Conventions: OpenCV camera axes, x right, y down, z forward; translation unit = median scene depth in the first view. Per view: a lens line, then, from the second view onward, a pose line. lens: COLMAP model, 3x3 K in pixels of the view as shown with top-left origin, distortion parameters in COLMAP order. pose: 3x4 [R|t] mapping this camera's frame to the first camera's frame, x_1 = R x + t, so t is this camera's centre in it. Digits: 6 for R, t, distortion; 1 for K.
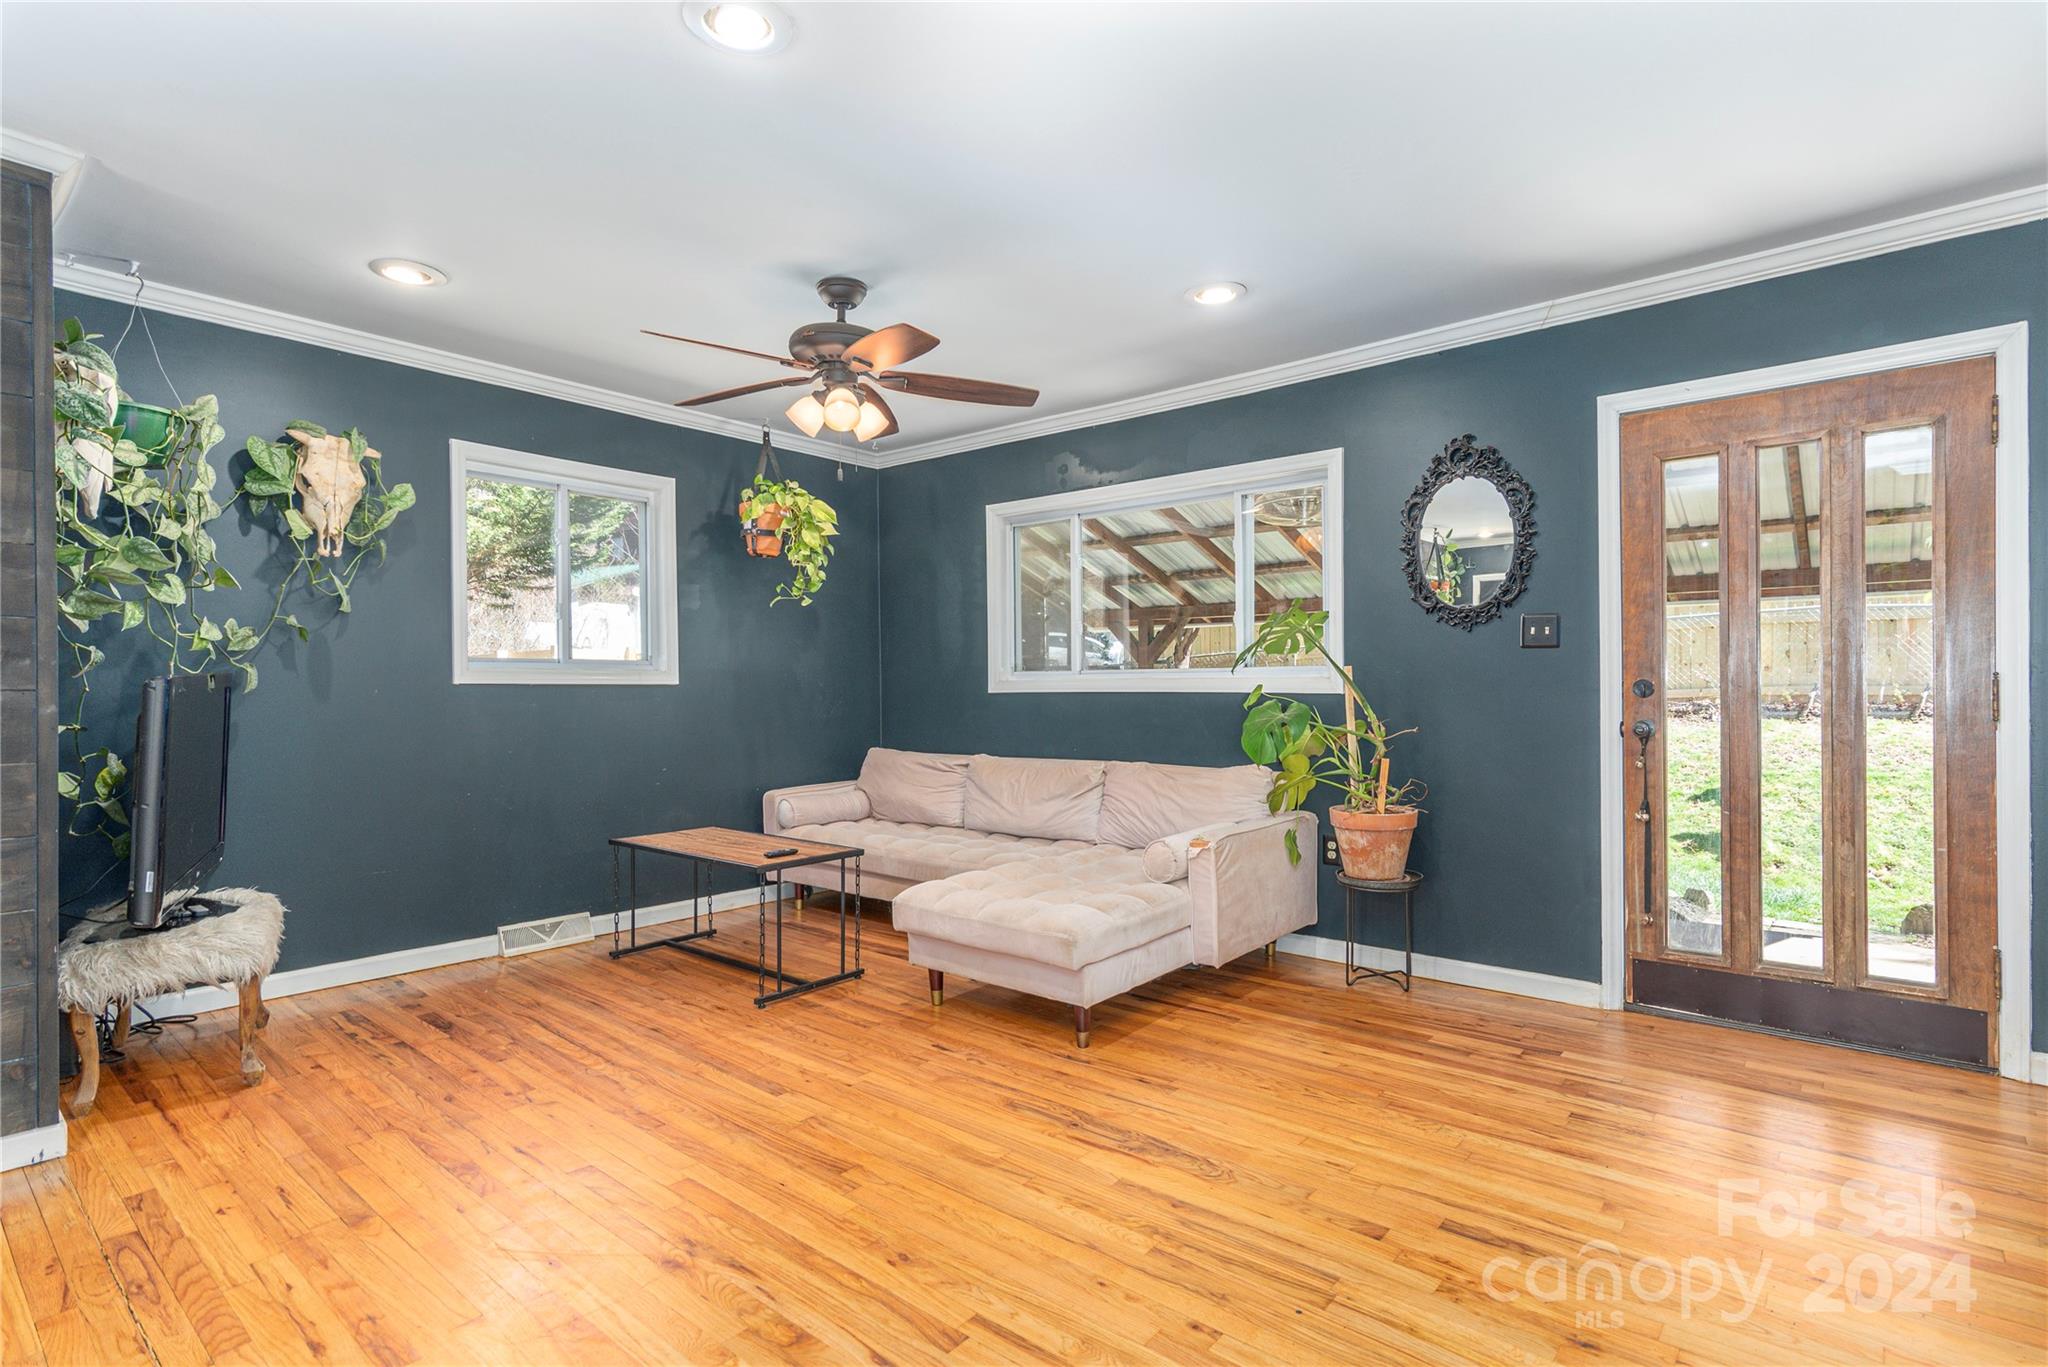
lens RADIAL K [[1003.3, 0, 1018.8], [0, 1003.3, 682.2], [0, 0, 1]] dist [0.010666, -0.000908]
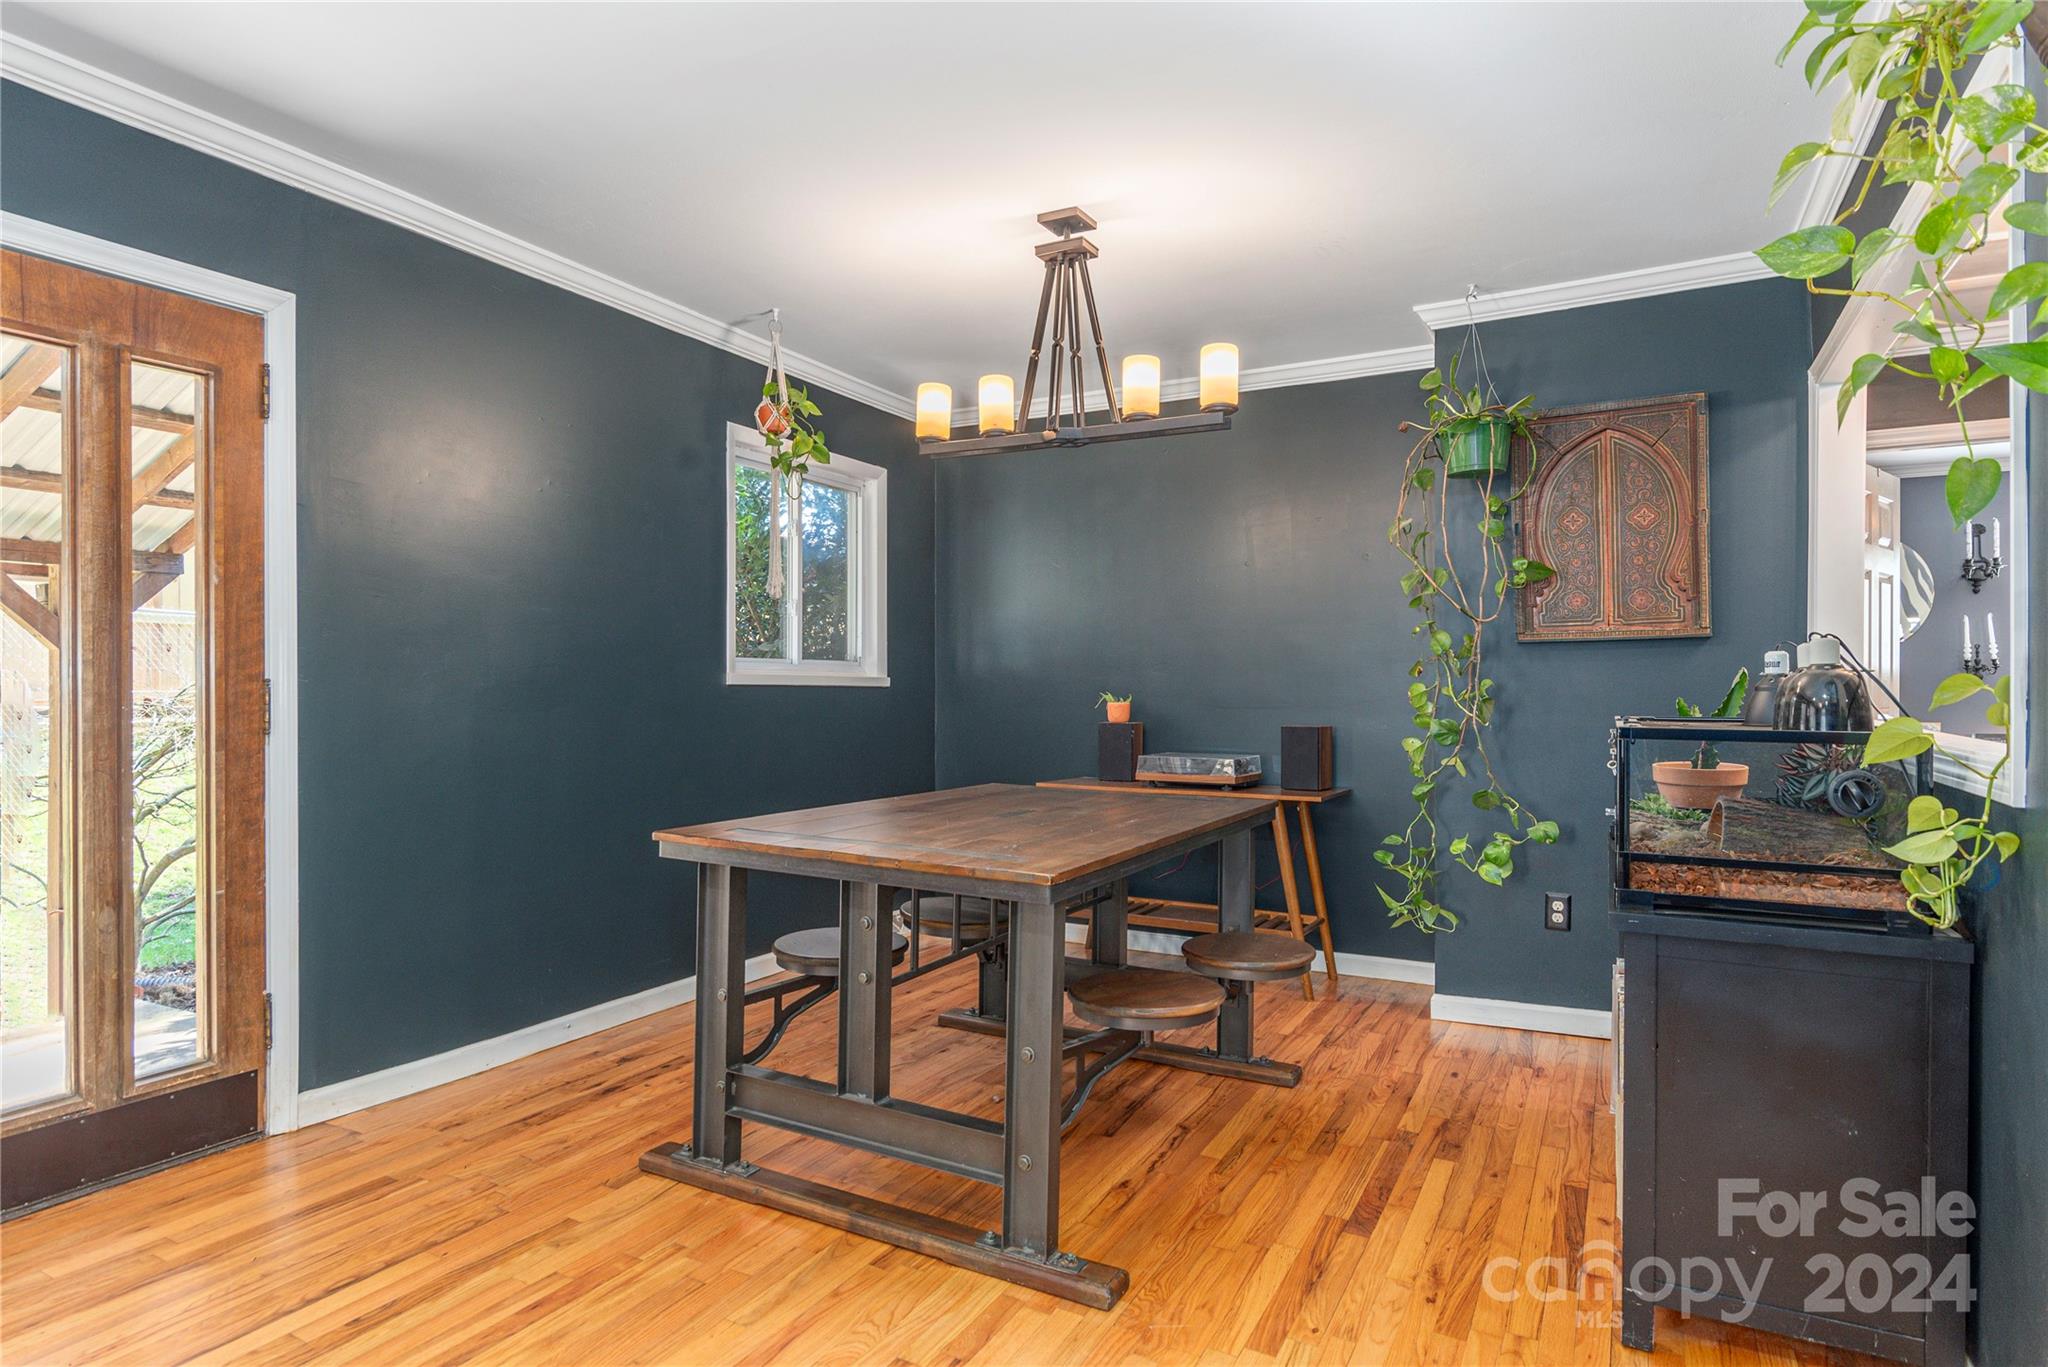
lens RADIAL K [[1107.7, 0, 1066.3], [0, 1107.7, 689.1], [0, 0, 1]] dist [-0.004129, 0.000384]
pose [[-0.221318, 0.004986, 0.975189, -0.121791], [-0.001770, 0.999983, -0.005514, 0.003058], [-0.975200, -0.002946, -0.221305, 0.518172]]
